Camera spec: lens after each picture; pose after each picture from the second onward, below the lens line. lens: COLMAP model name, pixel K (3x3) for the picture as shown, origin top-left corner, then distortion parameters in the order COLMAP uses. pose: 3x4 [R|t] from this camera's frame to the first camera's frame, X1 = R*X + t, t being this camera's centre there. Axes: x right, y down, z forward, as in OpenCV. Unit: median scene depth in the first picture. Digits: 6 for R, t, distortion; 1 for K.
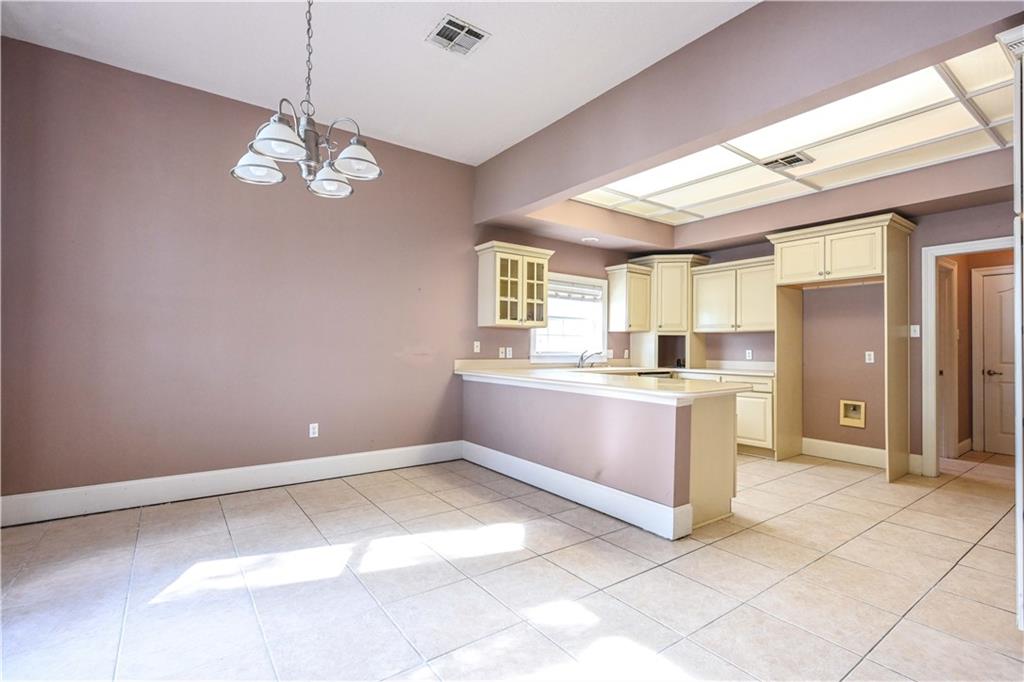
lens RADIAL K [[470.6, 0, 512.0], [0, 470.6, 341.0], [0, 0, 1]] dist [0.004019, 0.000101]
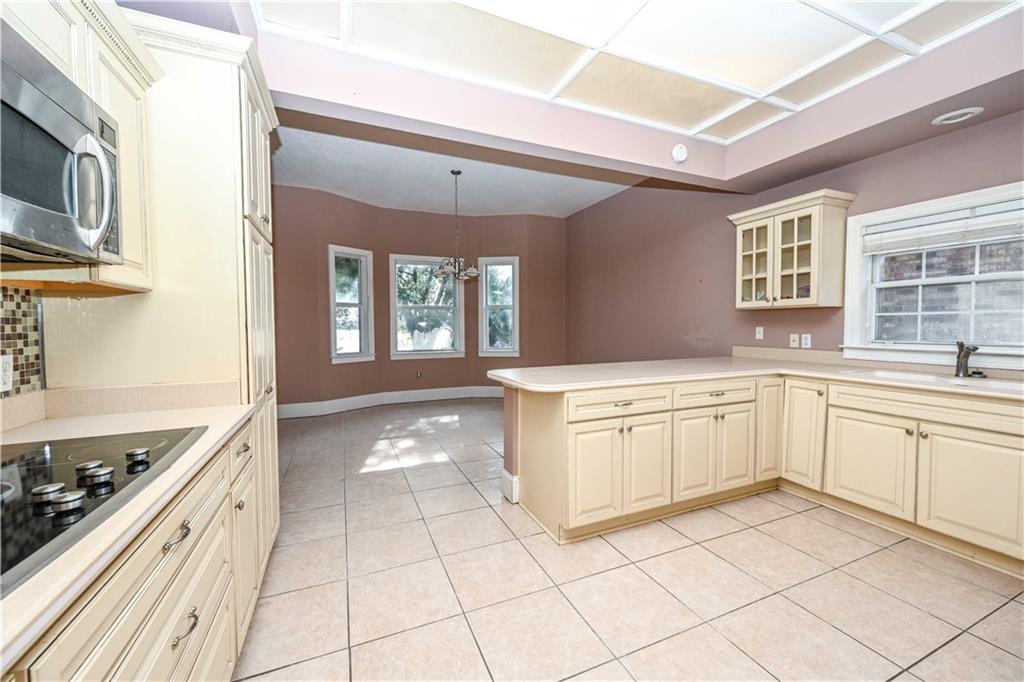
lens RADIAL K [[402.2, 0, 515.2], [0, 402.2, 344.3], [0, 0, 1]] dist [-0.000942, 0.000031]
pose [[-0.212686, 0.038129, -0.976376, 0.741861], [0.015154, 0.999247, 0.035721, -0.000022], [0.977003, -0.007198, -0.213104, 0.697169]]
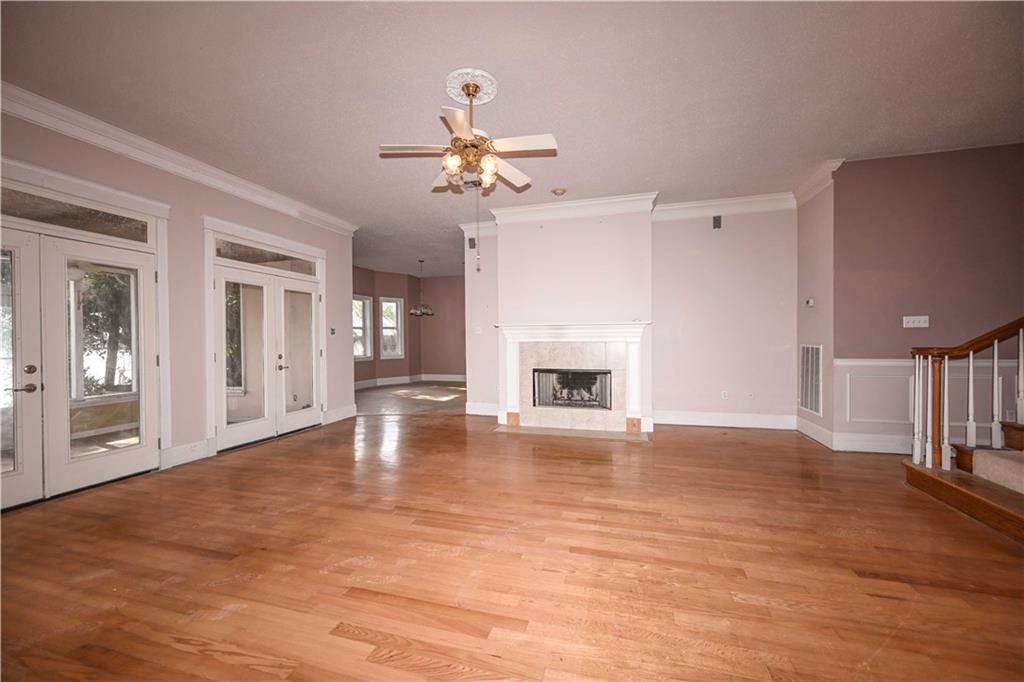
lens RADIAL K [[409.9, 0, 508.1], [0, 409.9, 346.4], [0, 0, 1]] dist [-0.000433, -0.000009]
pose [[0.604352, -0.011721, -0.796632, 1.593738], [0.027268, 0.999610, 0.005980, 0.025417], [0.796251, -0.025337, 0.604436, -0.472460]]
